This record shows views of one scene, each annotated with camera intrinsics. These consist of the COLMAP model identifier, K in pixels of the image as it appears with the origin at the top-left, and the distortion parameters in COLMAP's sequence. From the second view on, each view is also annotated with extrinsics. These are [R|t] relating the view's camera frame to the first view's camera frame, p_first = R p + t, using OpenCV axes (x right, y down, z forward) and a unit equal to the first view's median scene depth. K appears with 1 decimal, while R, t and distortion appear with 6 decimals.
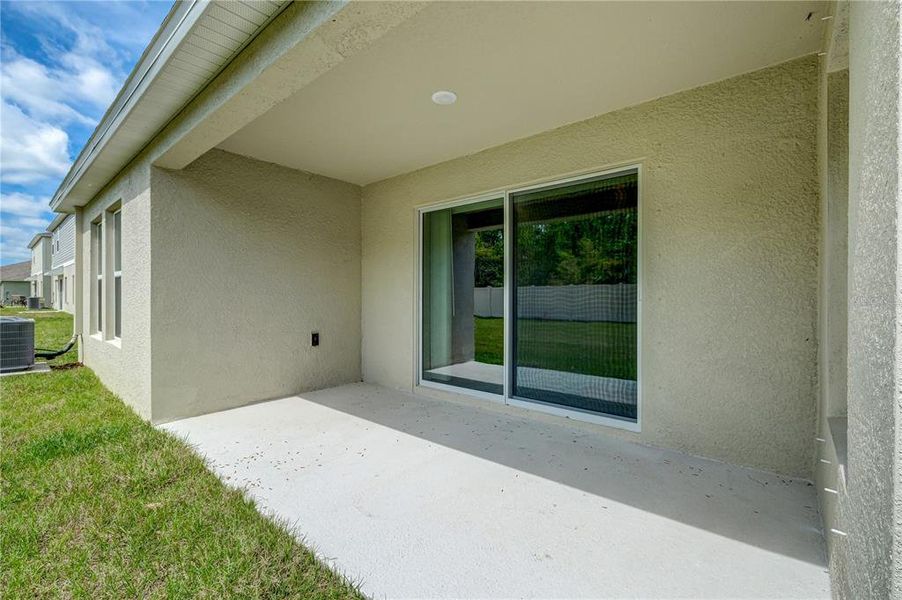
lens RADIAL K [[398.7, 0, 452.6], [0, 398.7, 296.6], [0, 0, 1]] dist [0.000328, -0.000331]
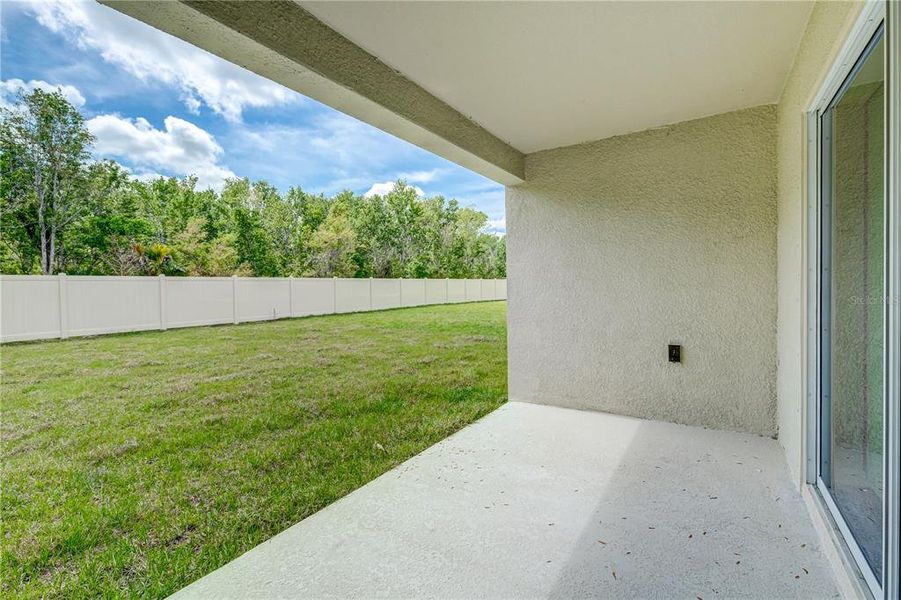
lens RADIAL K [[398.3, 0, 452.1], [0, 398.3, 296.6], [0, 0, 1]] dist [0.000328, -0.000331]
pose [[0.134240, 0.023468, -0.990671, 0.329135], [0.015665, 0.999544, 0.025801, -0.021925], [0.990825, -0.018983, 0.133811, 0.514435]]
